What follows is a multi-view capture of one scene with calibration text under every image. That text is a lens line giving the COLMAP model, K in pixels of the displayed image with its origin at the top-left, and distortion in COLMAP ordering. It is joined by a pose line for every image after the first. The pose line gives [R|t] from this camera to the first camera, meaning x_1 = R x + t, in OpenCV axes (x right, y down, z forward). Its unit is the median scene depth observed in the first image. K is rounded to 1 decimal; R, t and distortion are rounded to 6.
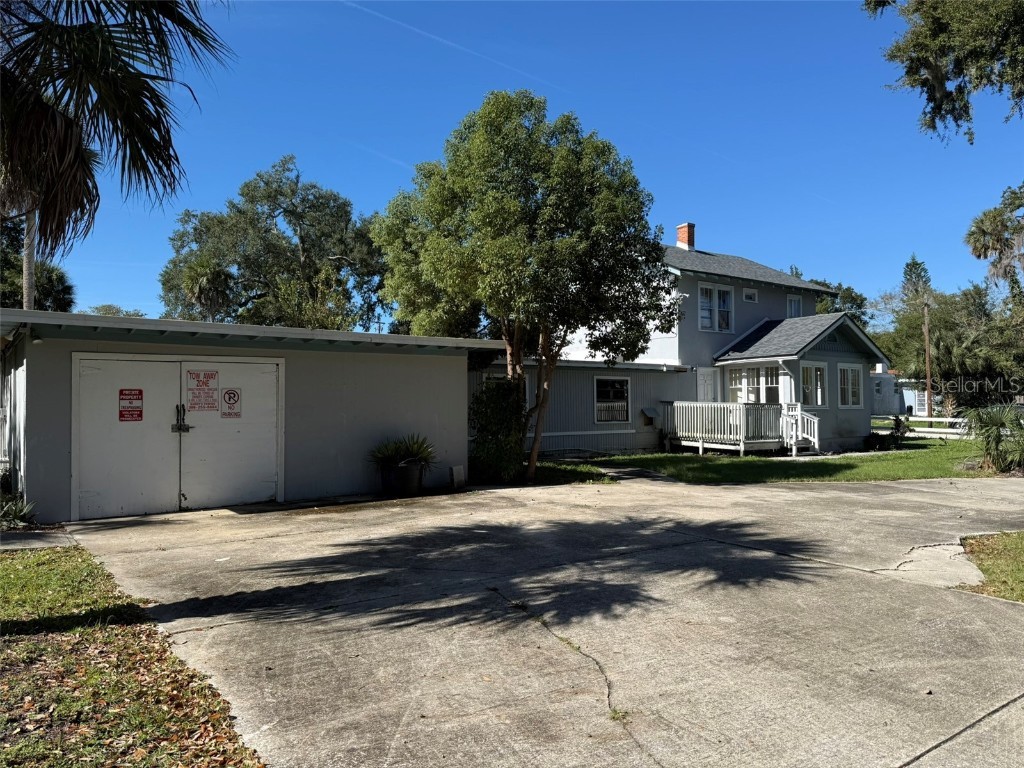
lens RADIAL K [[724.8, 0, 513.6], [0, 724.8, 387.0], [0, 0, 1]] dist [0.035049, -0.027374]
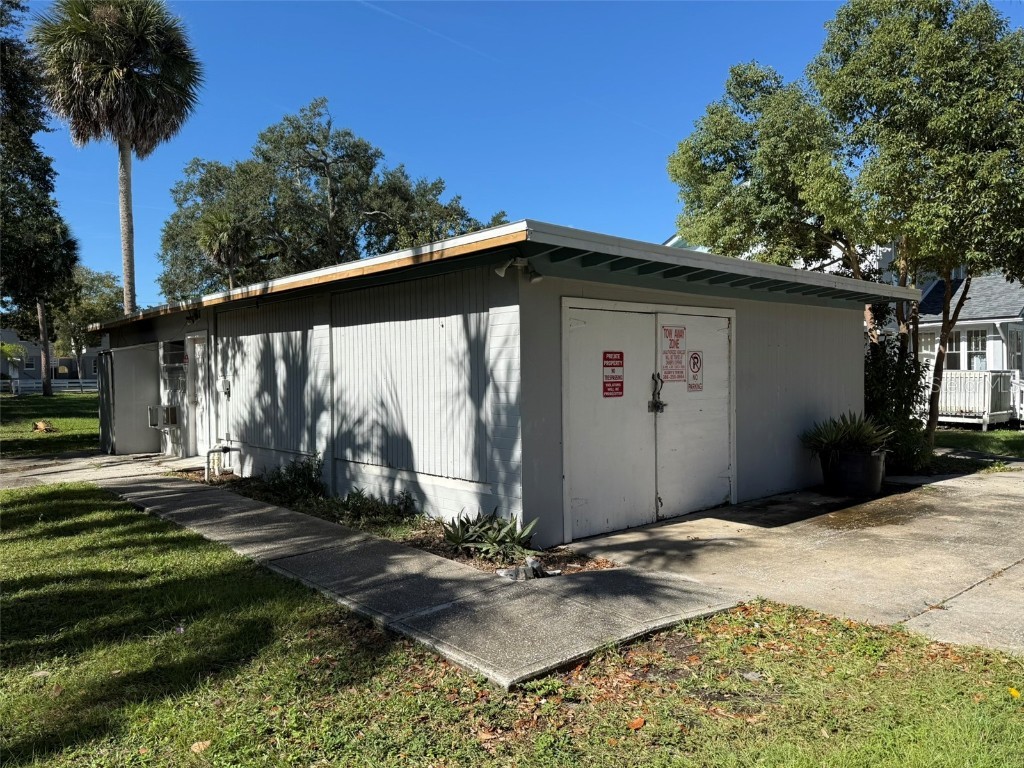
lens RADIAL K [[724.8, 0, 510.1], [0, 724.8, 383.8], [0, 0, 1]] dist [0.035049, -0.027374]
pose [[0.997340, -0.002767, 0.072844, -0.299785], [-0.000085, 0.999234, 0.039121, 0.002954], [-0.072896, -0.039024, 0.996576, 0.139824]]
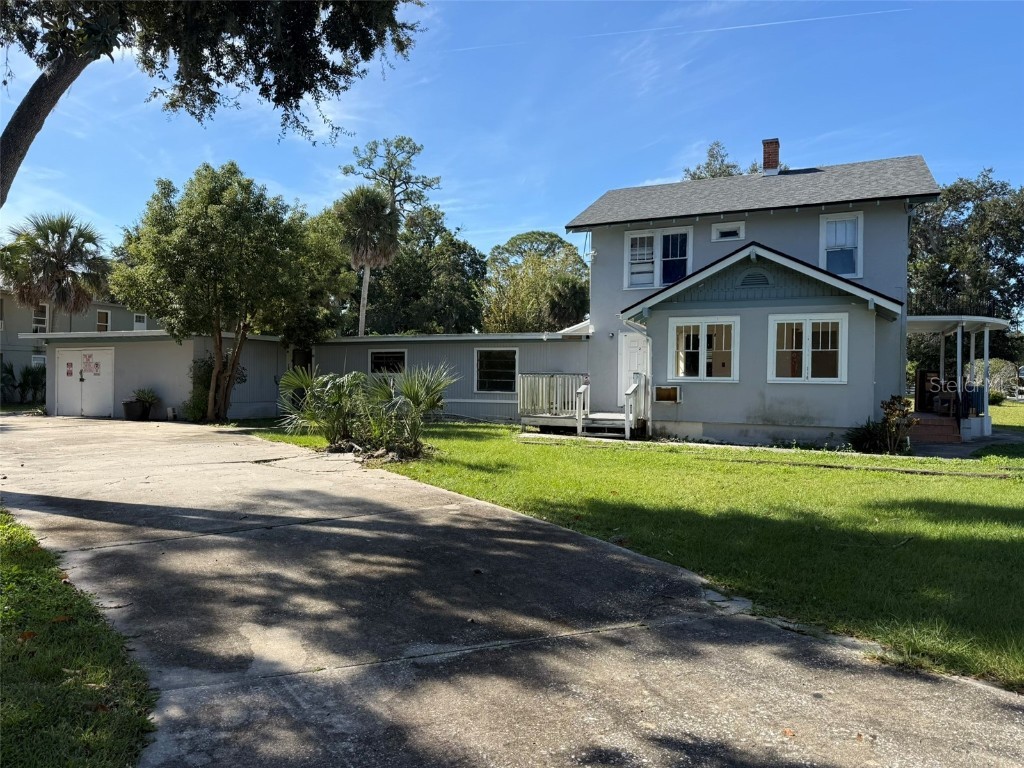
lens RADIAL K [[724.8, 0, 514.4], [0, 724.8, 386.6], [0, 0, 1]] dist [0.035049, -0.027374]
pose [[0.482439, 0.015544, -0.875791, 1.004901], [0.009037, 0.999701, 0.022722, 0.017335], [0.875883, -0.018876, 0.482155, 0.498304]]
